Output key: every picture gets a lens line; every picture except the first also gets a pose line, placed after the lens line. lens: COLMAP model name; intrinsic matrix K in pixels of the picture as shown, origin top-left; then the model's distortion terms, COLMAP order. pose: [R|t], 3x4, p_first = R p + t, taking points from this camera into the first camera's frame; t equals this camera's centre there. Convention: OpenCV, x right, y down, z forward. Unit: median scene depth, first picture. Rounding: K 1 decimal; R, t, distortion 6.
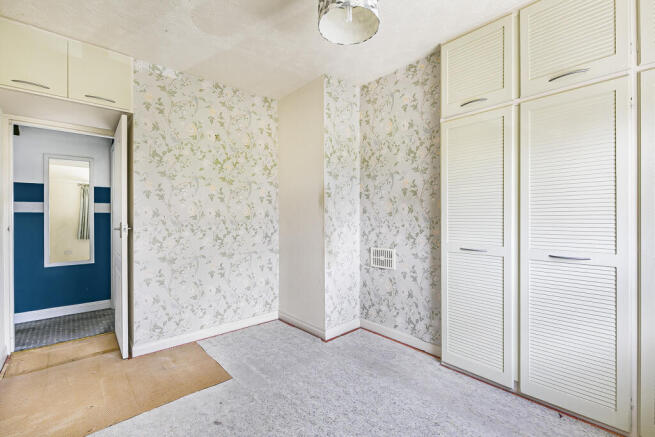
lens RADIAL K [[298.6, 0, 327.1], [0, 298.6, 216.7], [0, 0, 1]] dist [0.000653, -0.000444]
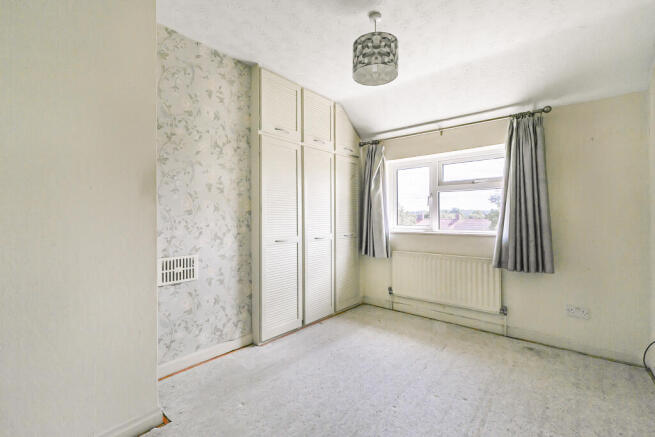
lens RADIAL K [[298.6, 0, 327.1], [0, 298.6, 216.7], [0, 0, 1]] dist [0.000653, -0.000444]
pose [[-0.171106, 0.009722, 0.985205, -0.687532], [0.004857, 0.999947, -0.009024, 0.013308], [-0.985241, 0.003241, -0.171144, 0.823268]]
